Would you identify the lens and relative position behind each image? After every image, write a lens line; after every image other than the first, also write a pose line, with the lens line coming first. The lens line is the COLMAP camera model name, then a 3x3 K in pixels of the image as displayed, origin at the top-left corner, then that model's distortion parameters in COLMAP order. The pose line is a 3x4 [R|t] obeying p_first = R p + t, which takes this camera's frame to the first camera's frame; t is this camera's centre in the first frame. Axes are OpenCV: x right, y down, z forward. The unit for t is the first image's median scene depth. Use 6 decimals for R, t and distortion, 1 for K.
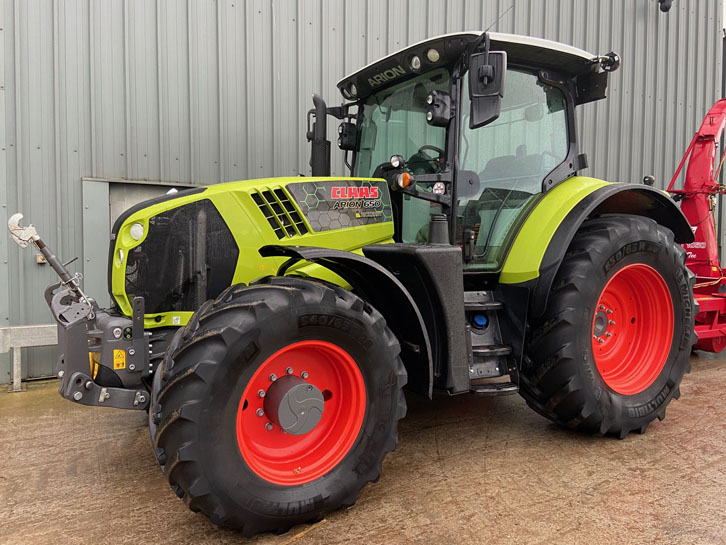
lens RADIAL K [[582.4, 0, 364.7], [0, 582.4, 278.4], [0, 0, 1]] dist [0.100506, -0.174161]
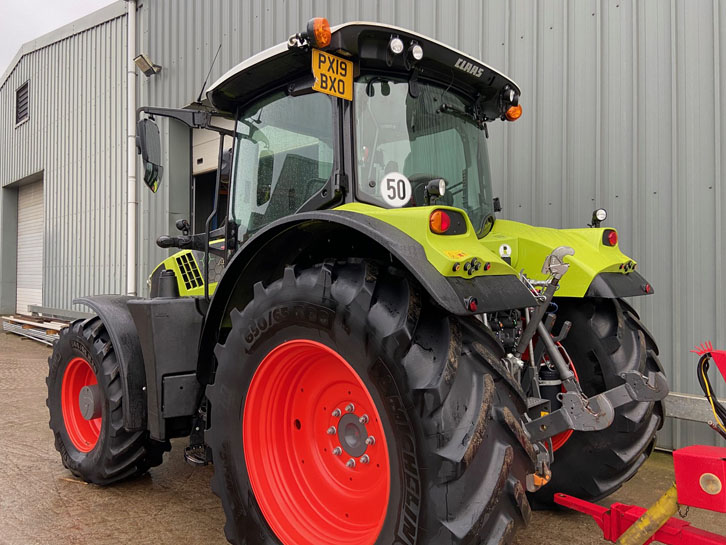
lens RADIAL K [[582.4, 0, 364.7], [0, 582.4, 278.4], [0, 0, 1]] dist [0.100506, -0.174161]
pose [[0.221987, 0.003123, -0.975045, 1.279940], [-0.063216, 0.997937, -0.011196, -0.105887], [0.972998, 0.064124, 0.221726, 1.111487]]
